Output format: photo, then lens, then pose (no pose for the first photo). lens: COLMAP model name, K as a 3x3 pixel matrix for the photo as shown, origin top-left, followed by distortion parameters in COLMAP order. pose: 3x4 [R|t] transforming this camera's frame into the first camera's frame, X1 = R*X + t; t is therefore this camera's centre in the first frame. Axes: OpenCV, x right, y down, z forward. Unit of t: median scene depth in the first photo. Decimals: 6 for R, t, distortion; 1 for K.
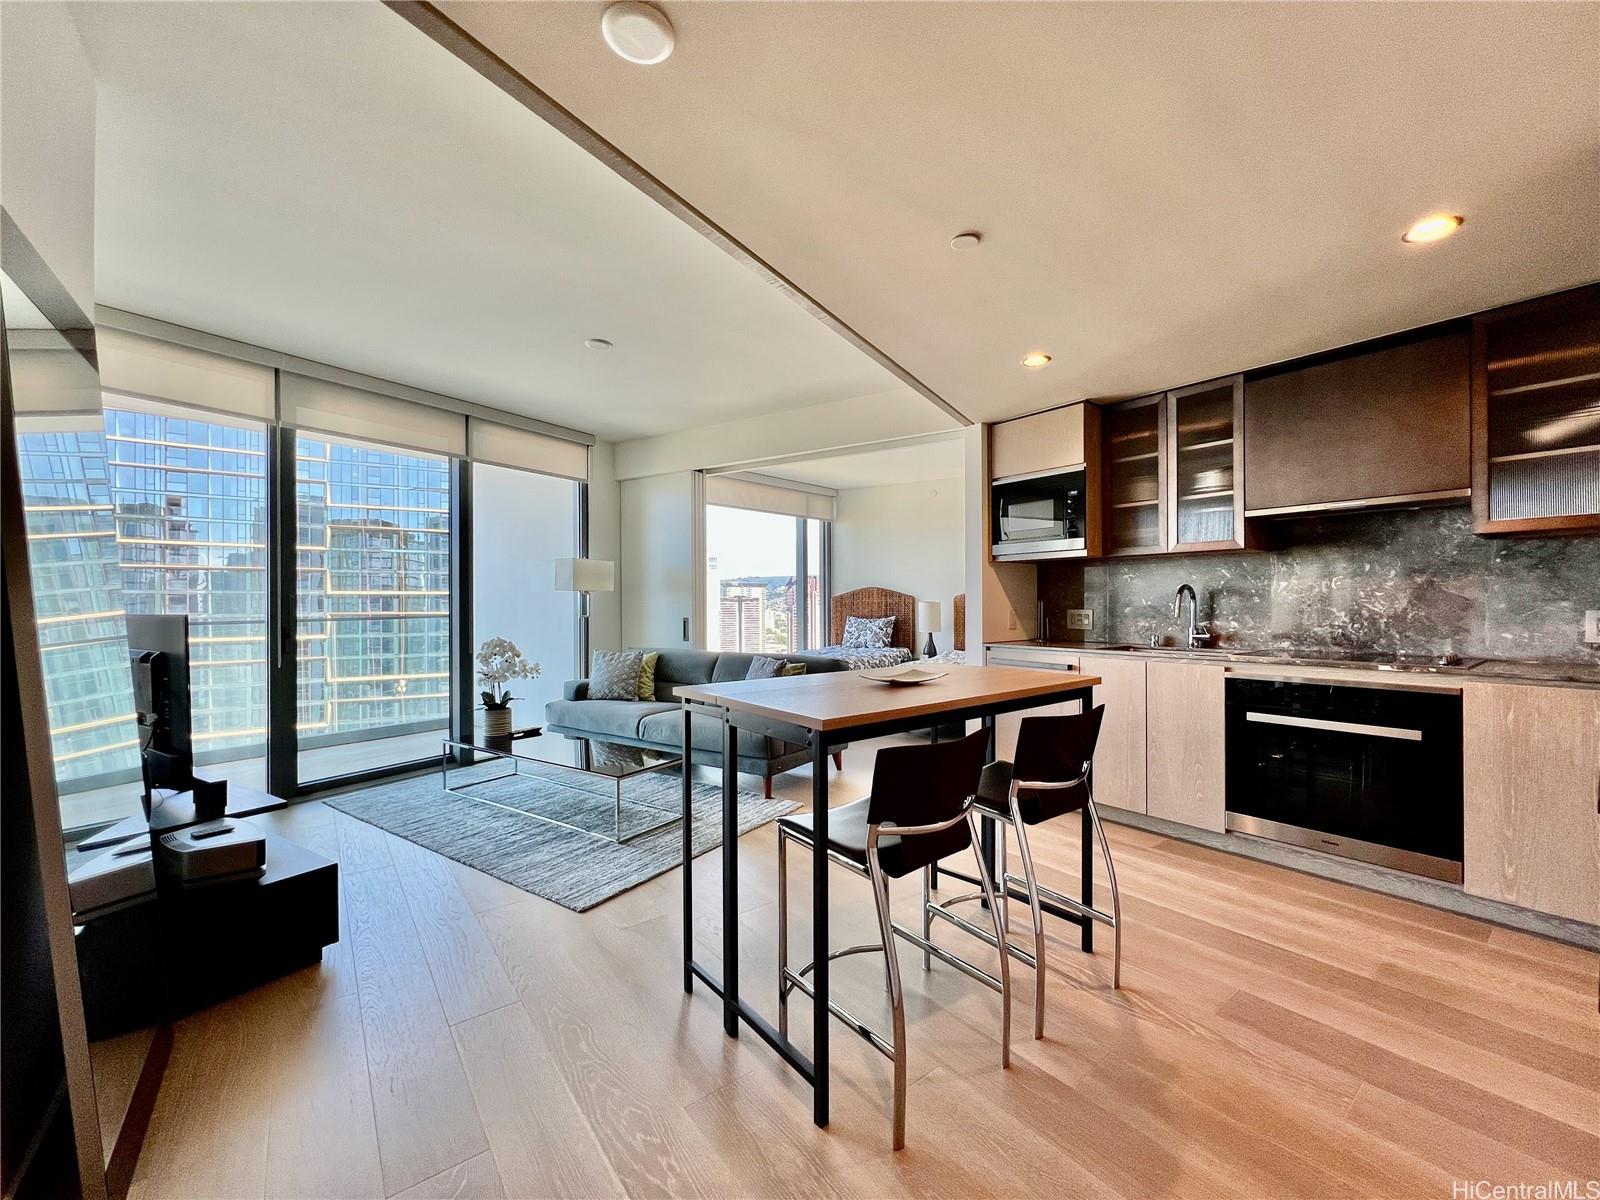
lens RADIAL K [[640.7, 0, 791.8], [0, 640.7, 599.6], [0, 0, 1]] dist [0.000640, 0.000009]
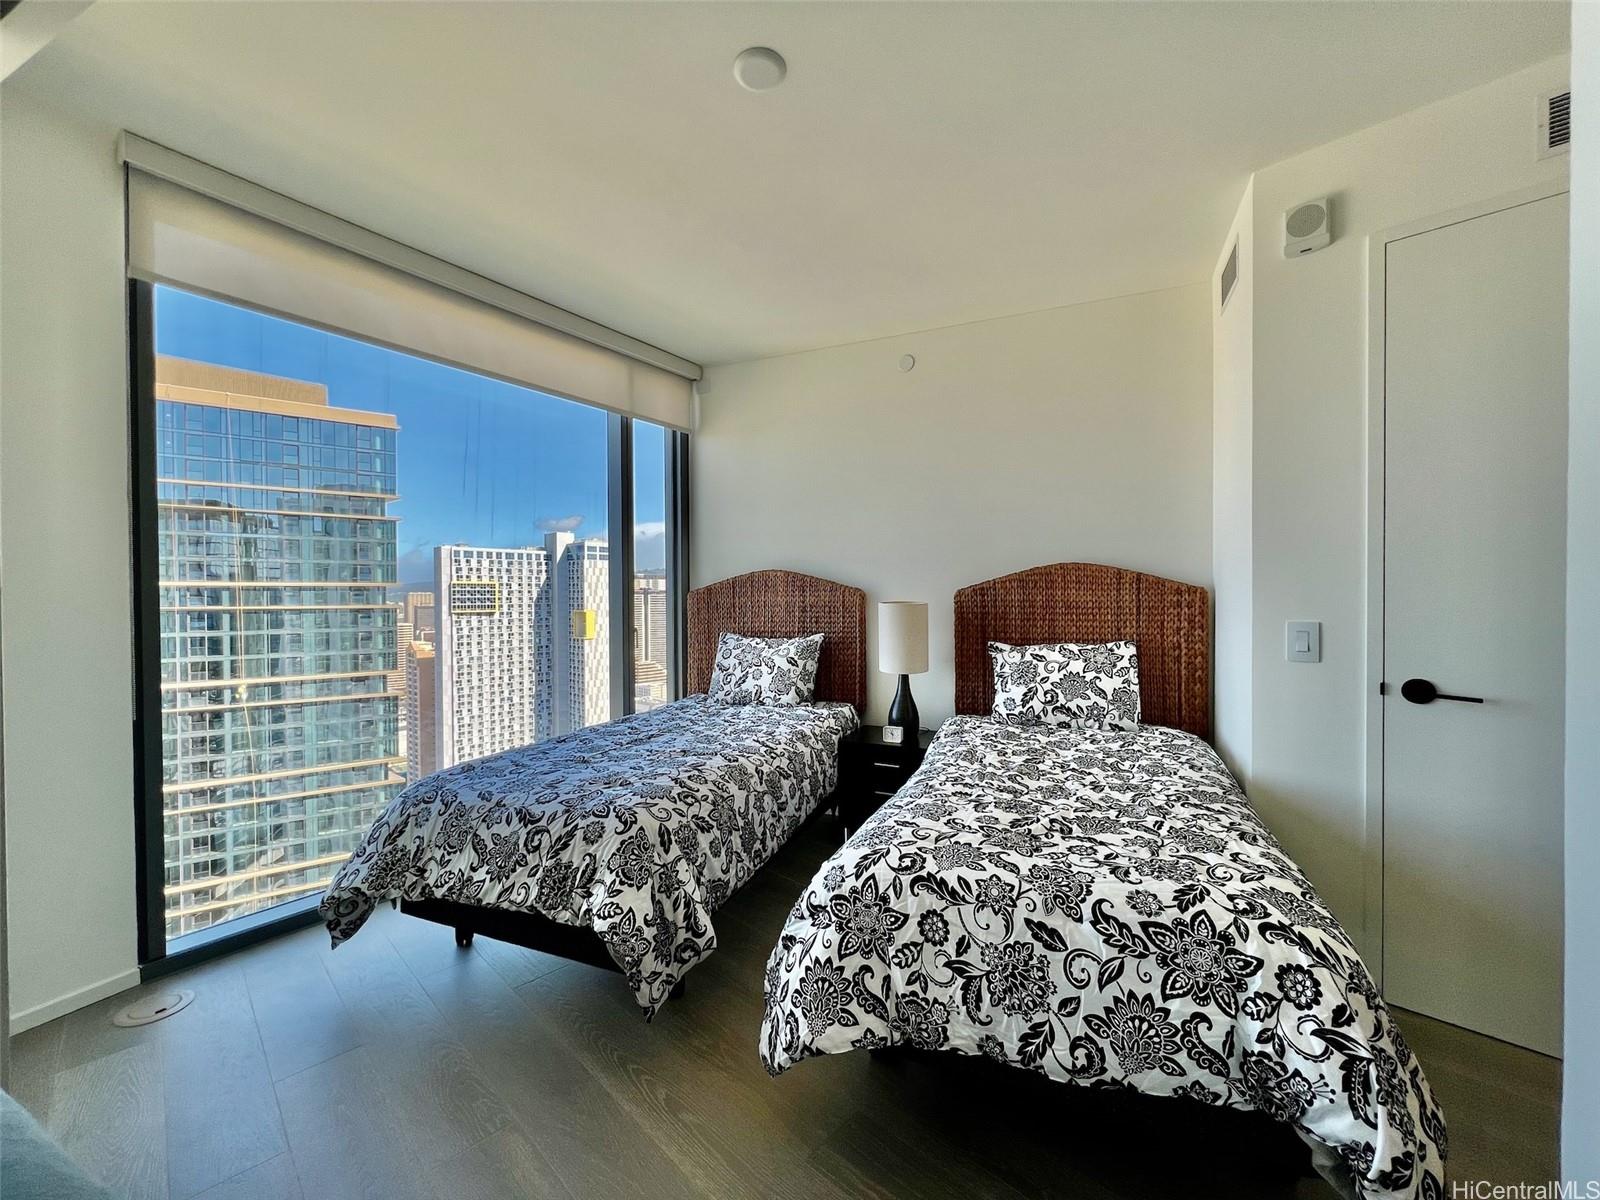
lens RADIAL K [[640.7, 0, 799.9], [0, 640.7, 599.1], [0, 0, 1]] dist [0.000640, 0.000009]
pose [[0.988482, 0.002829, 0.151312, 0.074360], [-0.004061, 0.999961, 0.007829, -0.001904], [-0.151284, -0.008353, 0.988455, 0.544063]]
